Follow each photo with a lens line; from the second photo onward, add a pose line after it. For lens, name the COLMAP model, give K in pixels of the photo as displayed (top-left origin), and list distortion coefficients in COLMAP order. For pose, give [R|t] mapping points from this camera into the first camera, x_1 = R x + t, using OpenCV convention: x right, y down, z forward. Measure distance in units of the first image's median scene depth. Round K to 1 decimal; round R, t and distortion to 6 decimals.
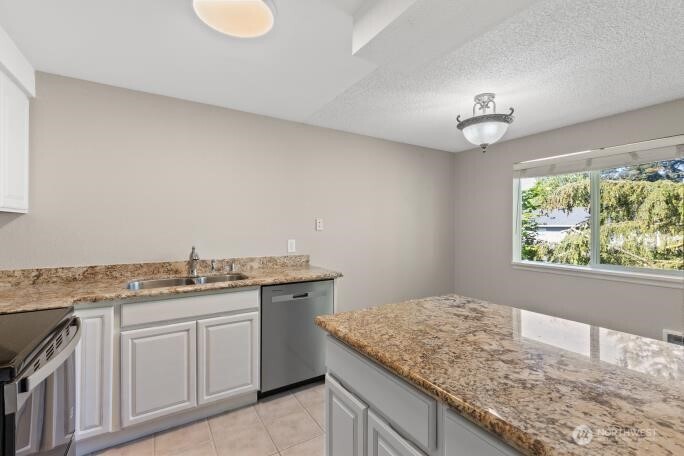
lens RADIAL K [[305.5, 0, 342.1], [0, 305.5, 225.2], [0, 0, 1]] dist [0.000074, -0.000266]
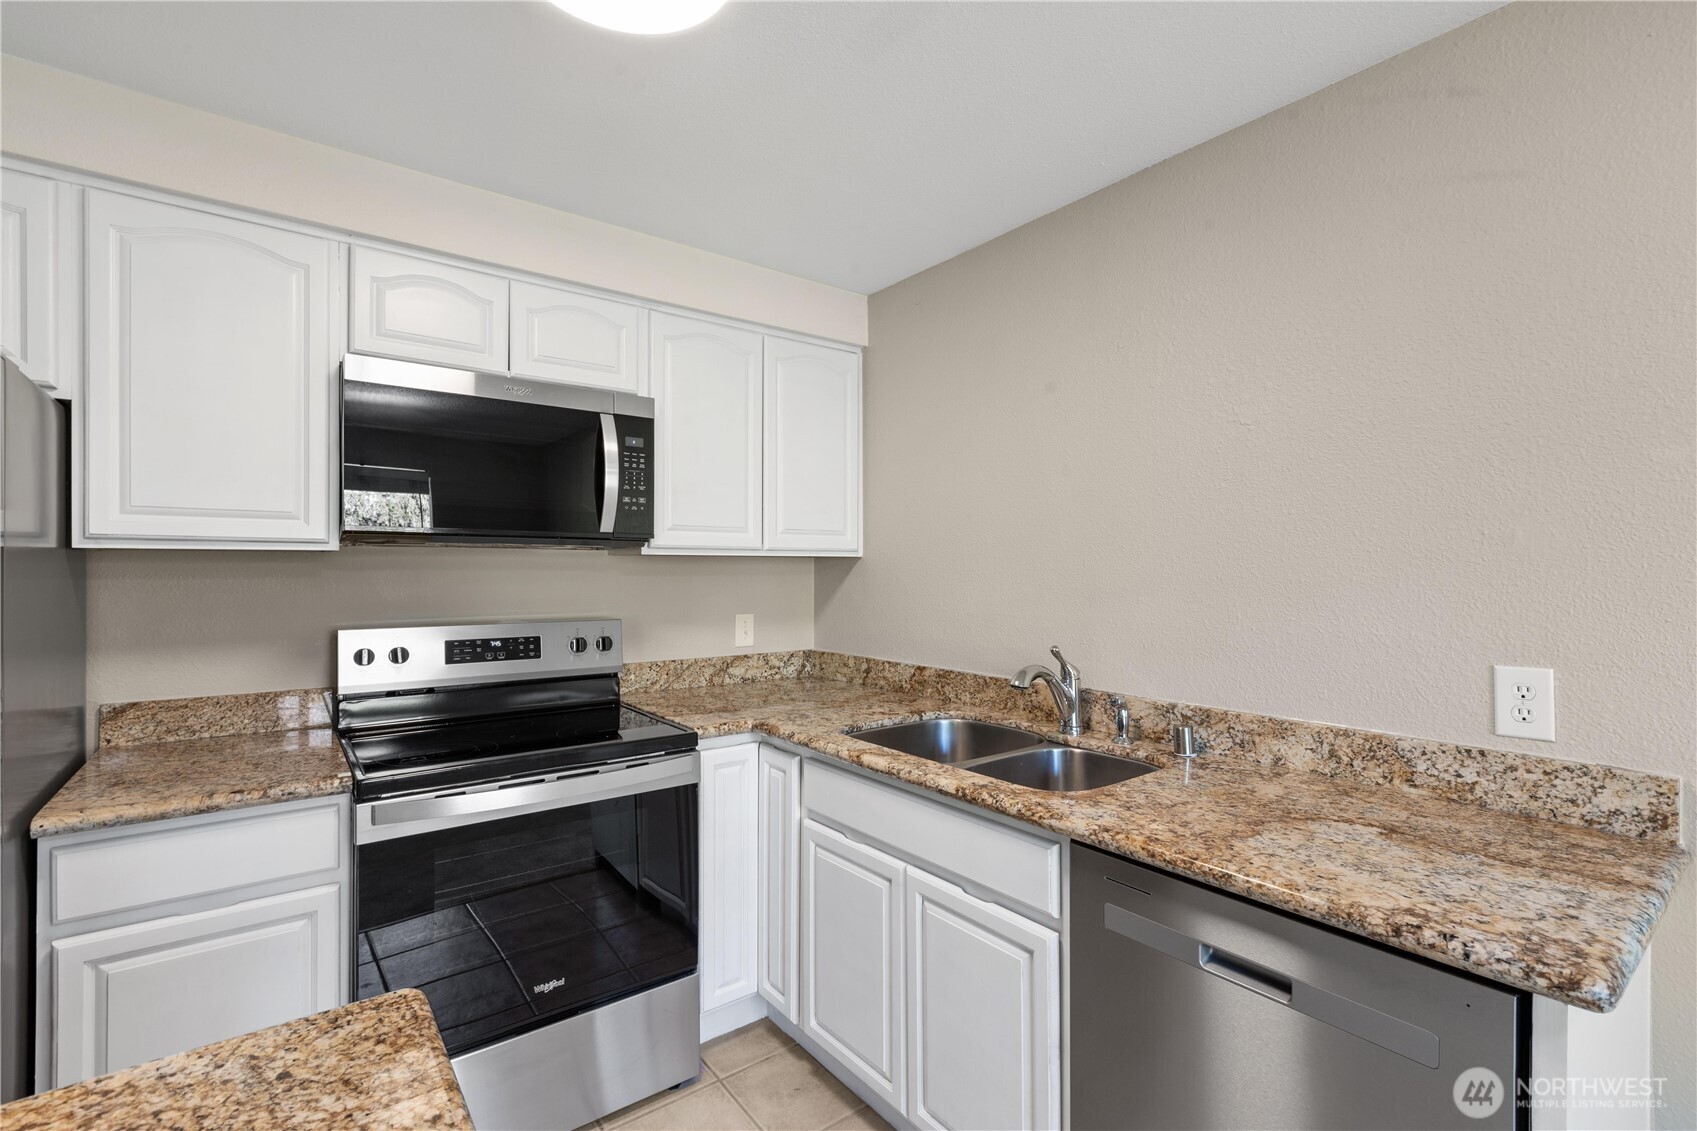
lens RADIAL K [[759.6, 0, 848.9], [0, 759.6, 570.1], [0, 0, 1]] dist [0.000398, -0.000271]
pose [[0.093071, 0.002076, -0.995657, 0.289512], [0.006547, 0.999975, 0.002697, -0.015063], [0.995638, -0.006770, 0.093055, 0.693864]]
